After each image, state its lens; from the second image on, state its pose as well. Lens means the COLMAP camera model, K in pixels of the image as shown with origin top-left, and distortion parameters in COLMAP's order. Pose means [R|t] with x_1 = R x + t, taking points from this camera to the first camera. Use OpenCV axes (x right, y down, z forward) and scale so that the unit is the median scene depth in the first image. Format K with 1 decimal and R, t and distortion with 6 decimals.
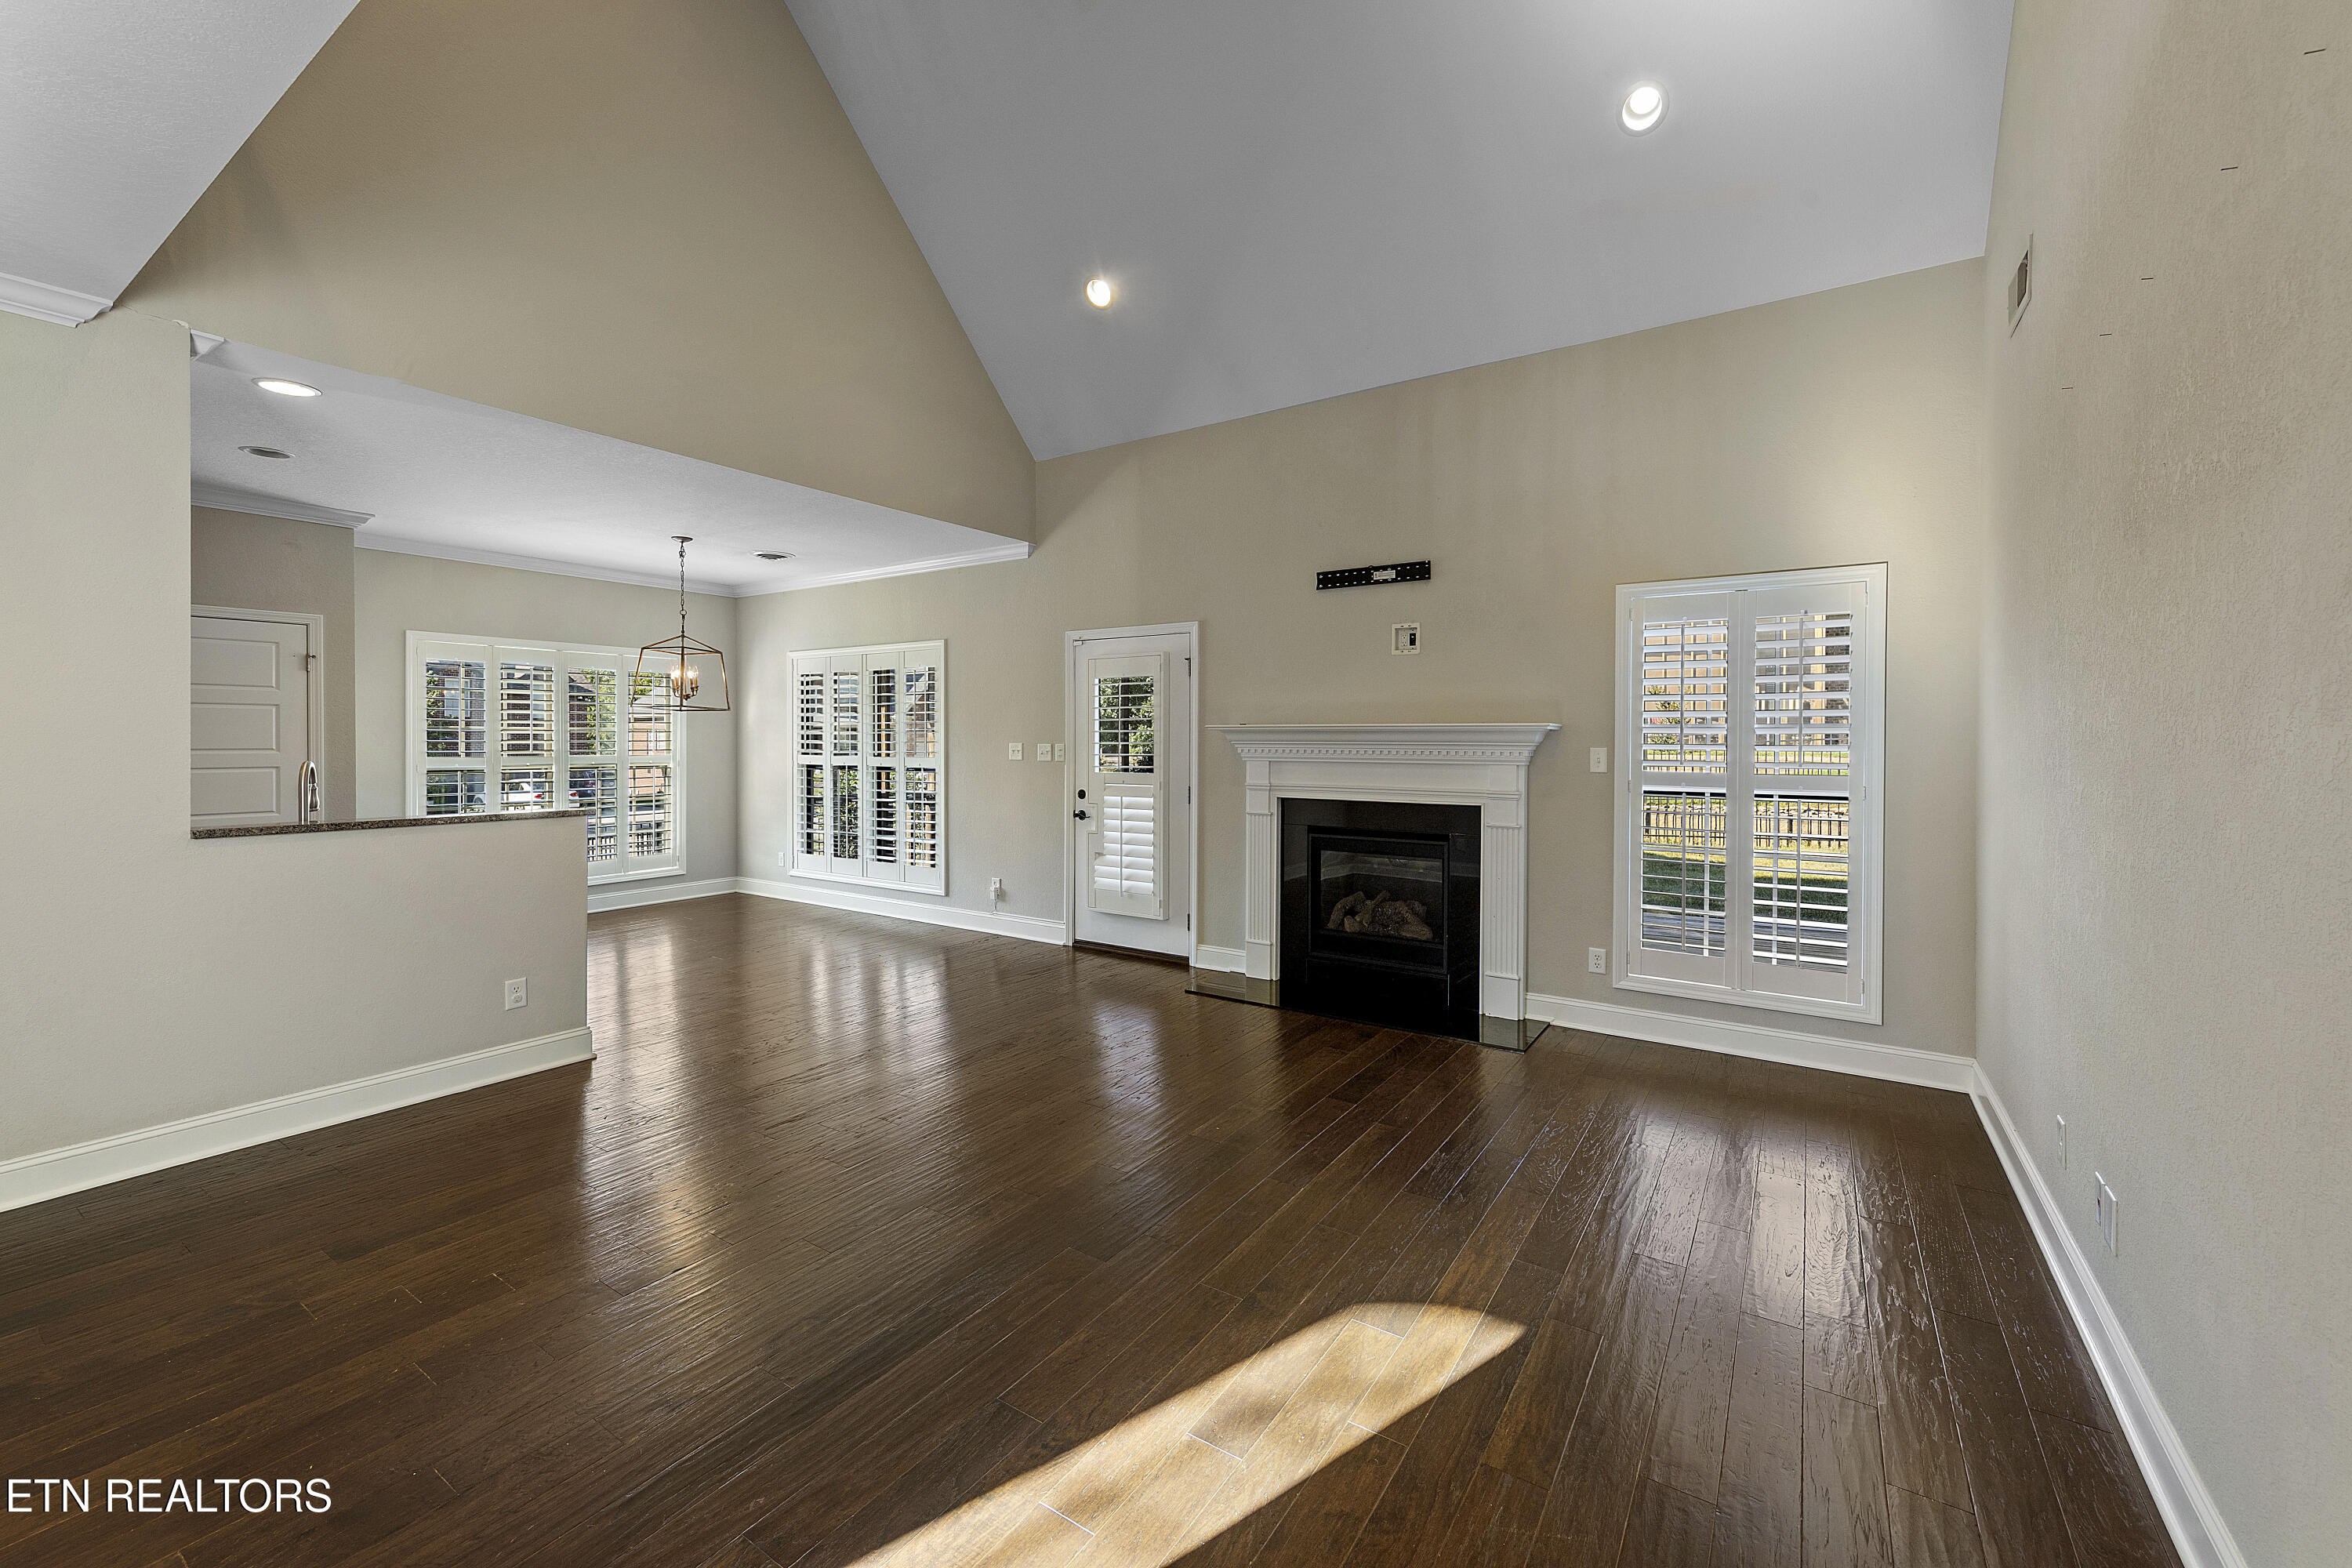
lens RADIAL K [[936.8, 0, 1167.7], [0, 936.8, 755.6], [0, 0, 1]] dist [0.001198, 0.000002]
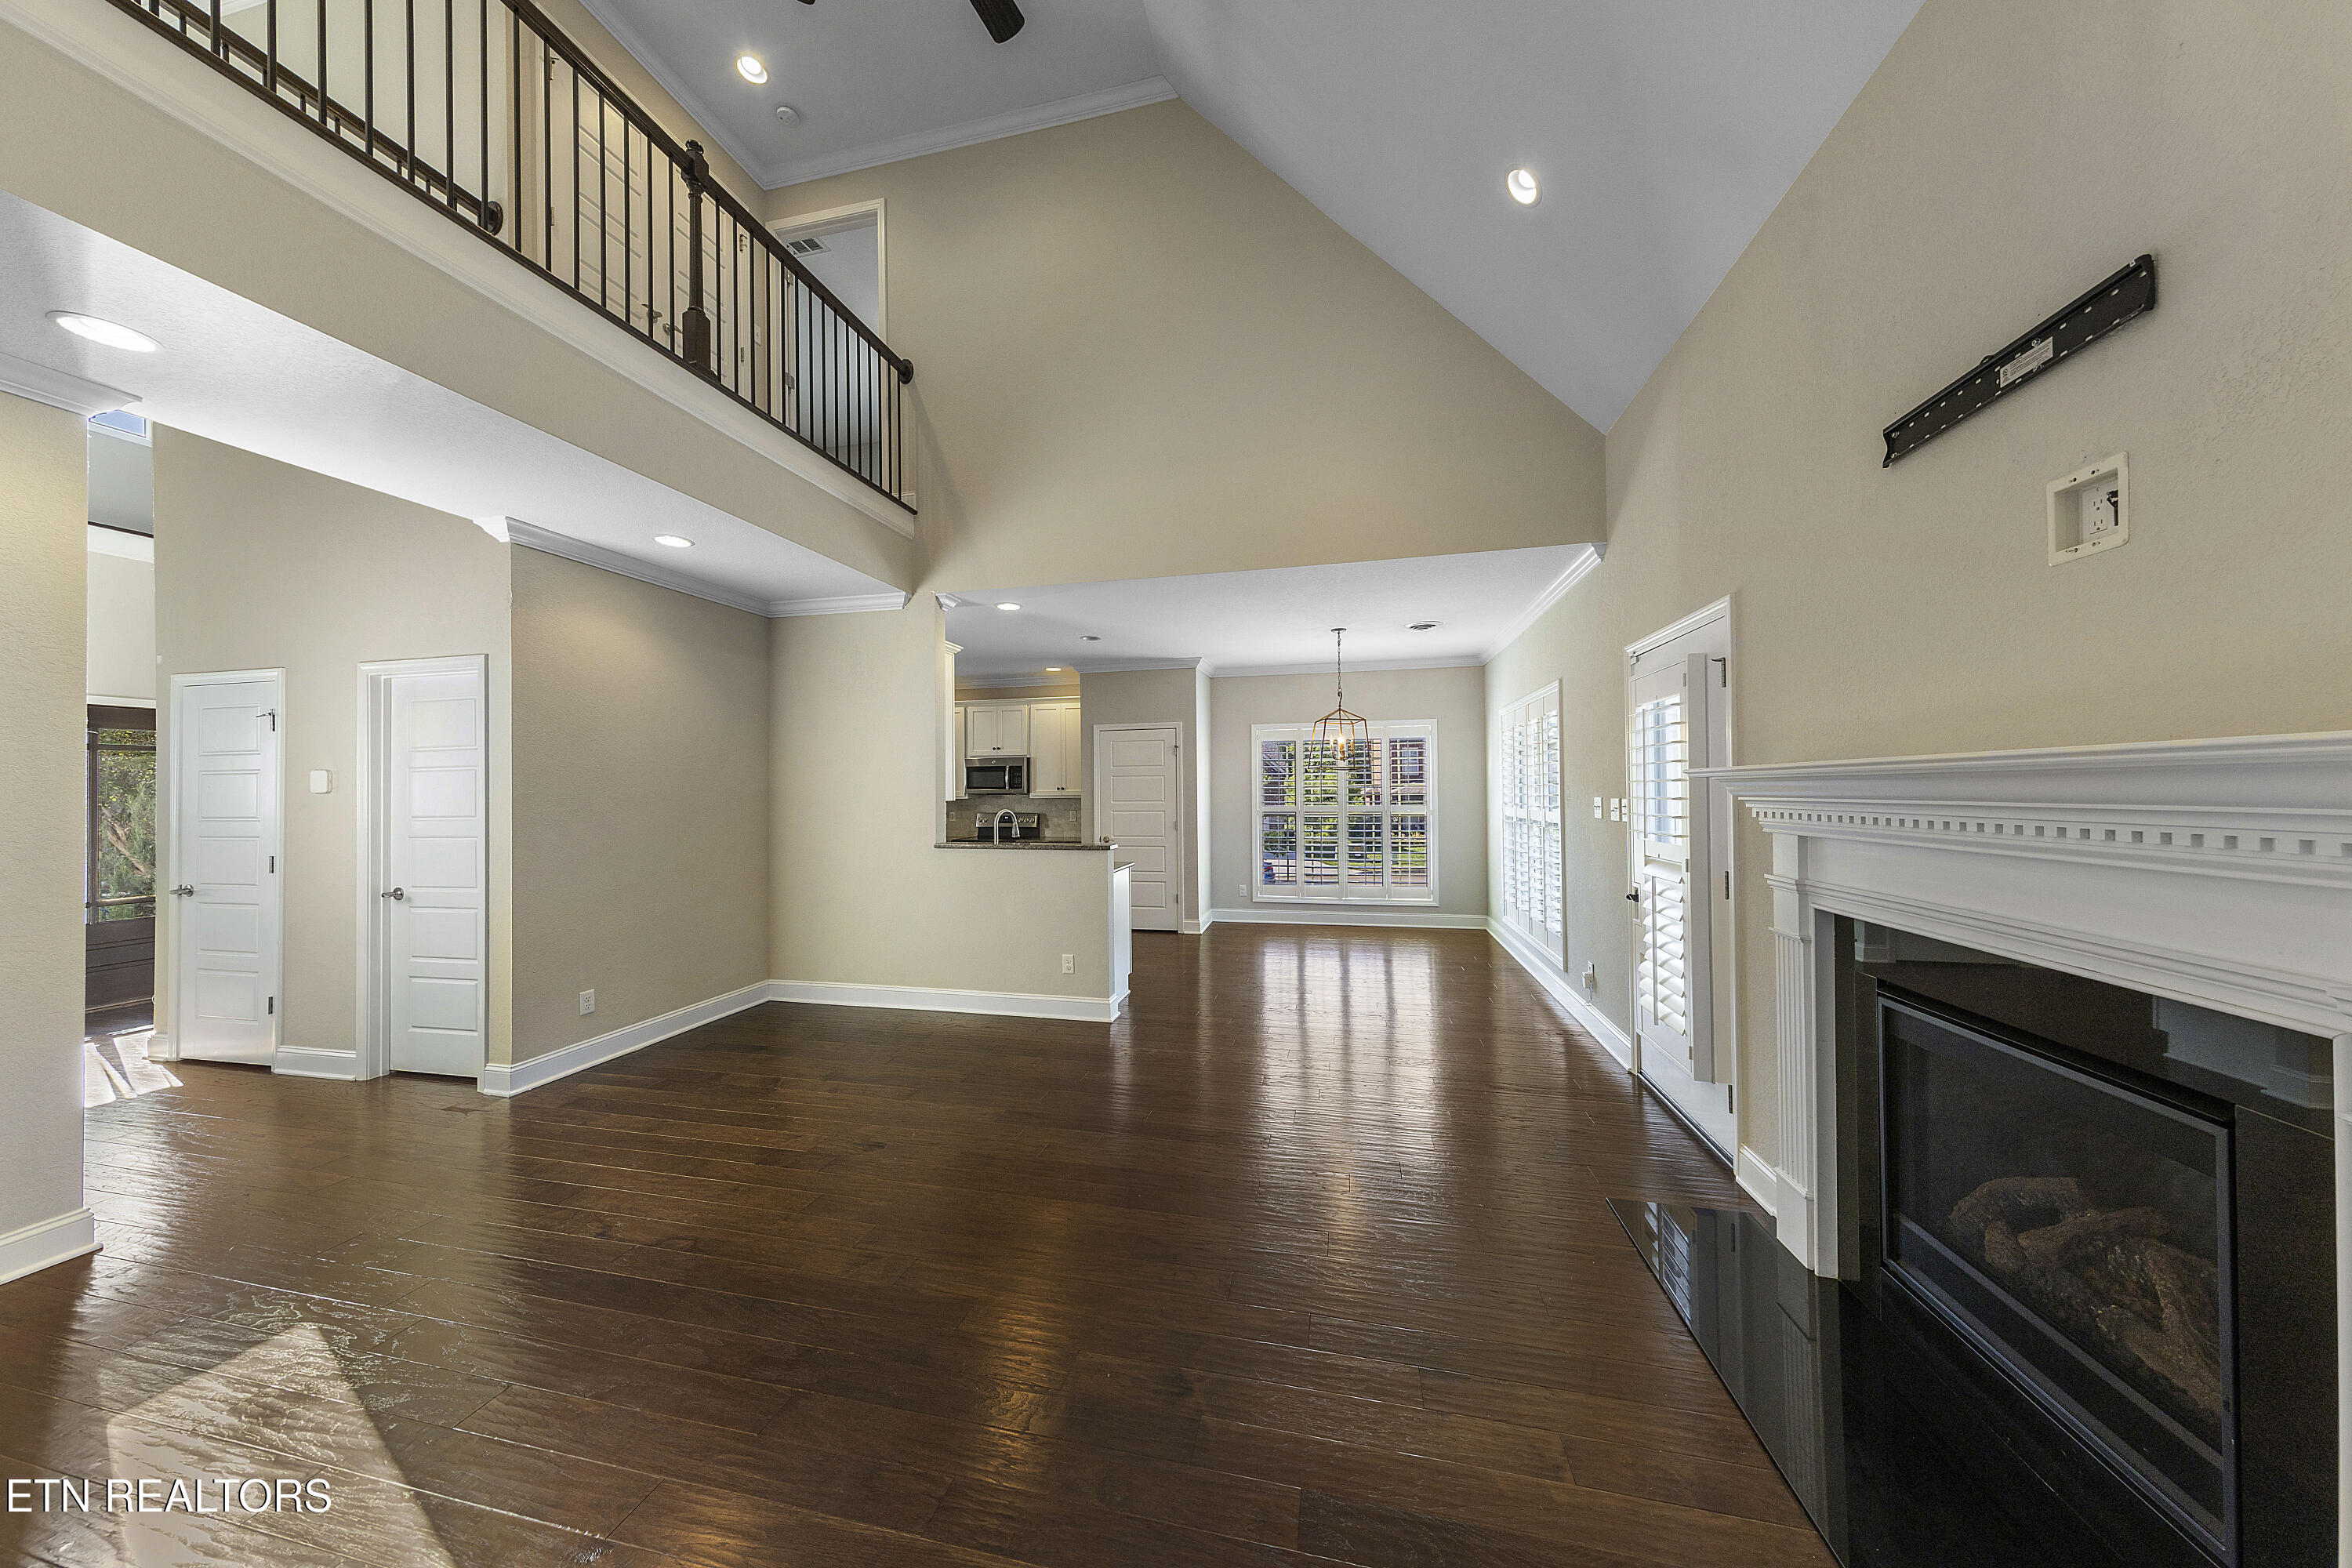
lens RADIAL K [[742.0, 0, 1176.0], [0, 742.0, 784.0], [0, 0, 1]] dist [-0.000044, -0.000058]
pose [[0.361540, -0.015491, -0.932228, 0.361852], [-0.006913, 0.999790, -0.019294, -0.011583], [0.932331, 0.013421, 0.361357, 0.534398]]
